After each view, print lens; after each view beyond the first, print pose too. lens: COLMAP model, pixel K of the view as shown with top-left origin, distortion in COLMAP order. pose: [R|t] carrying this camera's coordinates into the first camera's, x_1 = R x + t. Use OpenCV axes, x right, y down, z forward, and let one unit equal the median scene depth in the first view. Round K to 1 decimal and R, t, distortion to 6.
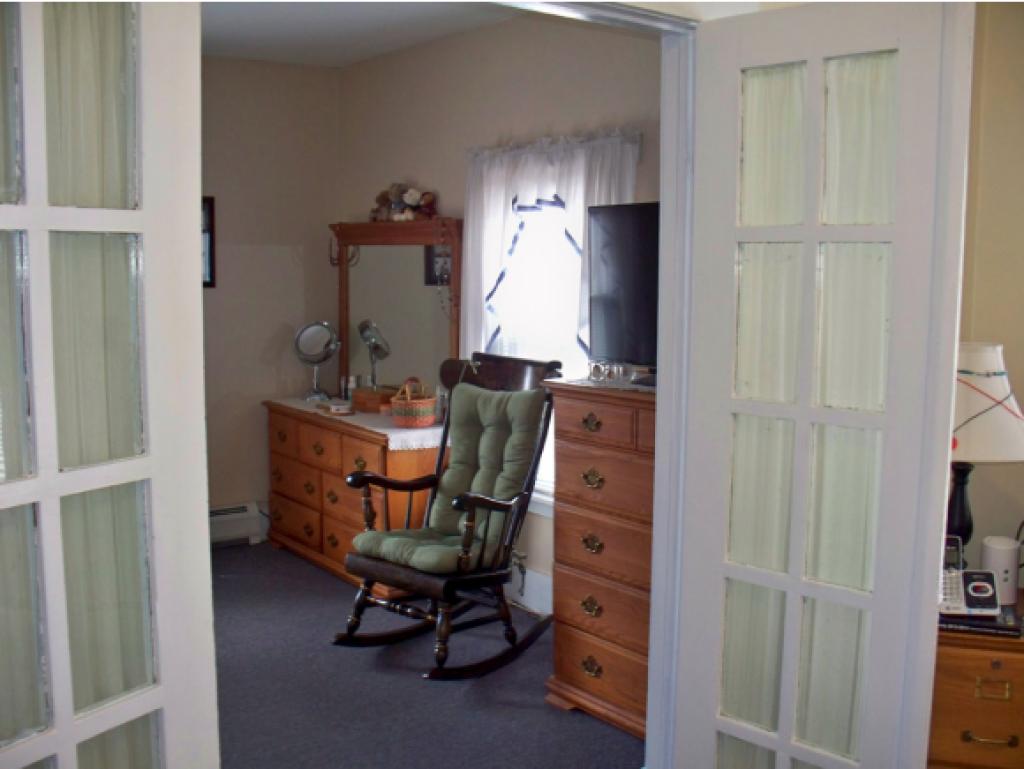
lens RADIAL K [[1053.8, 0, 519.5], [0, 1053.8, 384.6], [0, 0, 1]] dist [-0.147727, 0.000000]
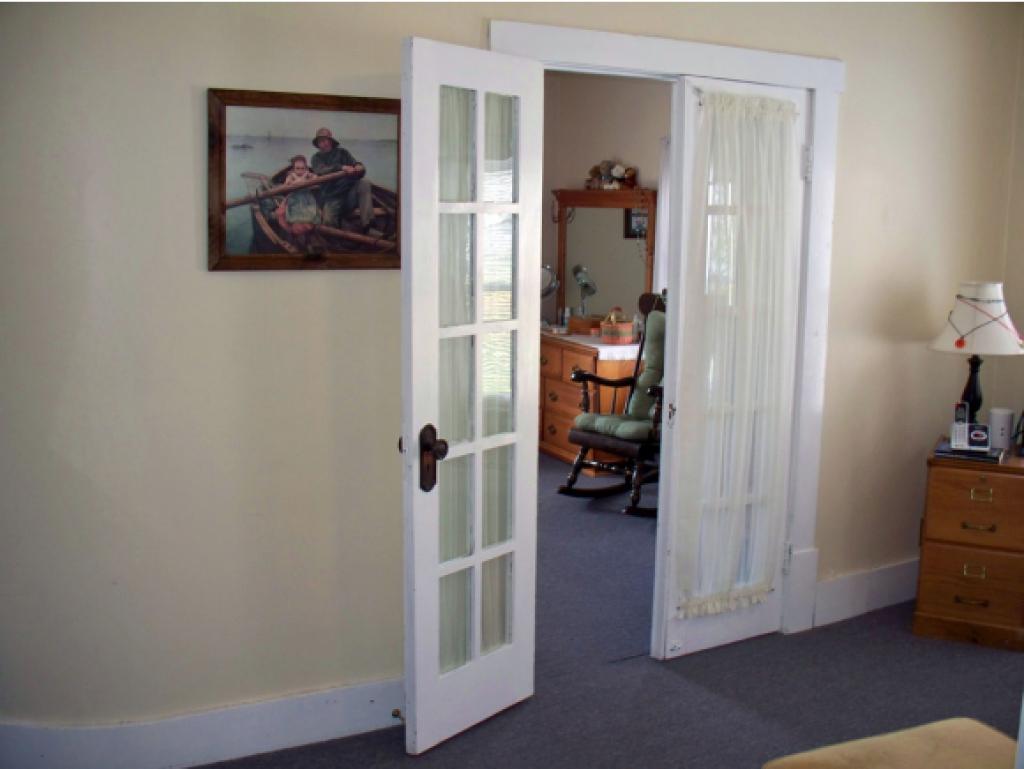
lens RADIAL K [[1053.8, 0, 509.3], [0, 1053.8, 383.7], [0, 0, 1]] dist [-0.147727, 0.000000]
pose [[0.983662, 0.030665, -0.177393, 0.004905], [-0.022542, 0.998611, 0.047628, 0.032766], [0.178607, -0.042851, 0.982987, -0.384722]]
